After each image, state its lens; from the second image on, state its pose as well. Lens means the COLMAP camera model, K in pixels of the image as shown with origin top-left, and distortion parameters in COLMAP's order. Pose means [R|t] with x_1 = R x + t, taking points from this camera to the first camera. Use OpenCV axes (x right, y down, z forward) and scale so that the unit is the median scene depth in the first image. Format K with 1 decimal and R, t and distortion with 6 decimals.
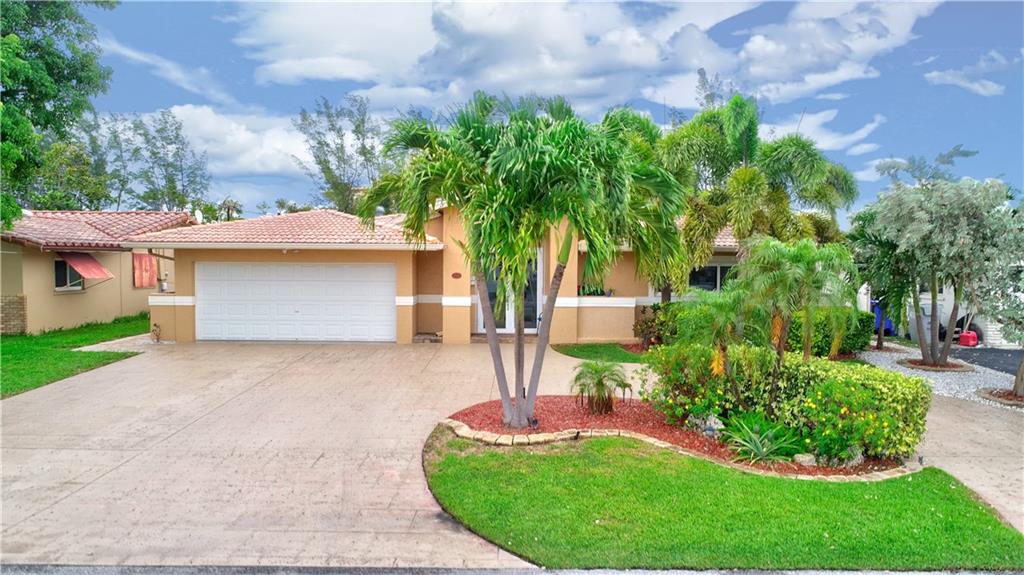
lens RADIAL K [[677.8, 0, 512.0], [0, 677.8, 287.5], [0, 0, 1]] dist [-0.002011, -0.001105]
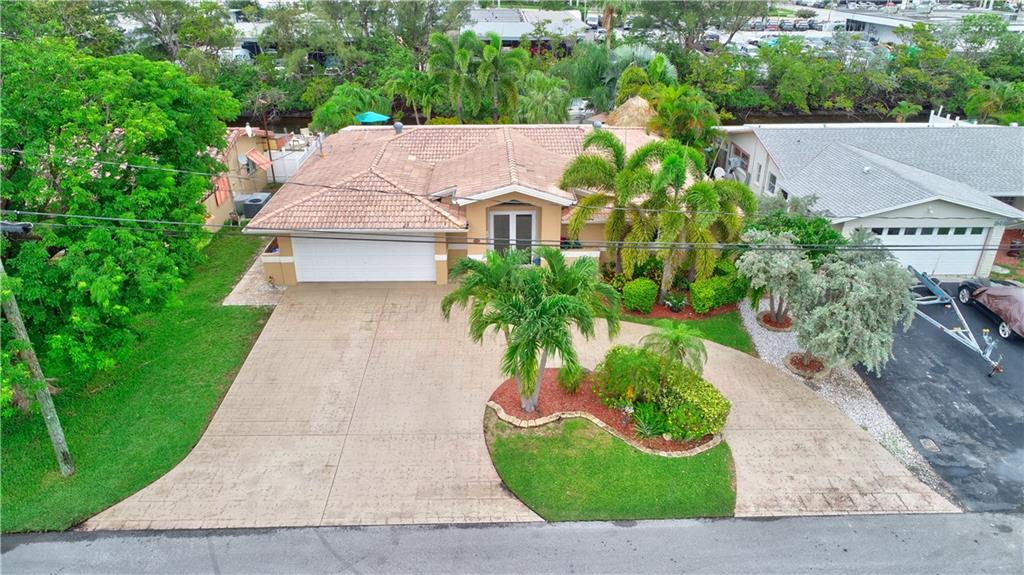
lens RADIAL K [[677.8, 0, 512.0], [0, 677.8, 287.5], [0, 0, 1]] dist [-0.002011, -0.001105]
pose [[0.999386, -0.021207, 0.027874, -0.103769], [0.008452, 0.918358, 0.395660, -1.052798], [-0.033989, -0.395181, 0.917974, -0.767370]]
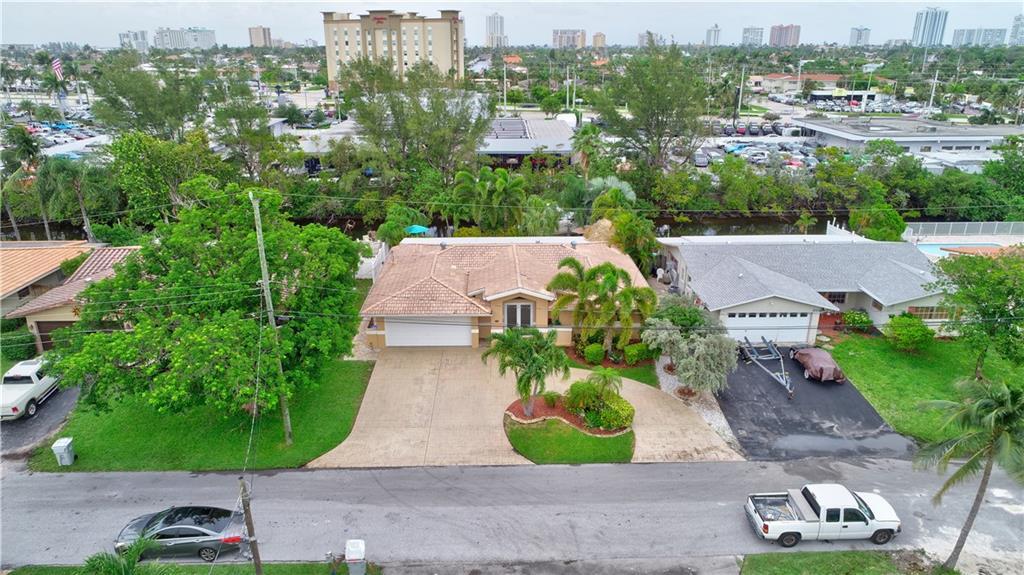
lens RADIAL K [[677.8, 0, 512.0], [0, 677.8, 287.5], [0, 0, 1]] dist [-0.002011, -0.001105]
pose [[0.999531, -0.018694, 0.024245, -0.177824], [0.010600, 0.954262, 0.298782, -1.778989], [-0.028721, -0.298385, 0.954013, -2.603184]]
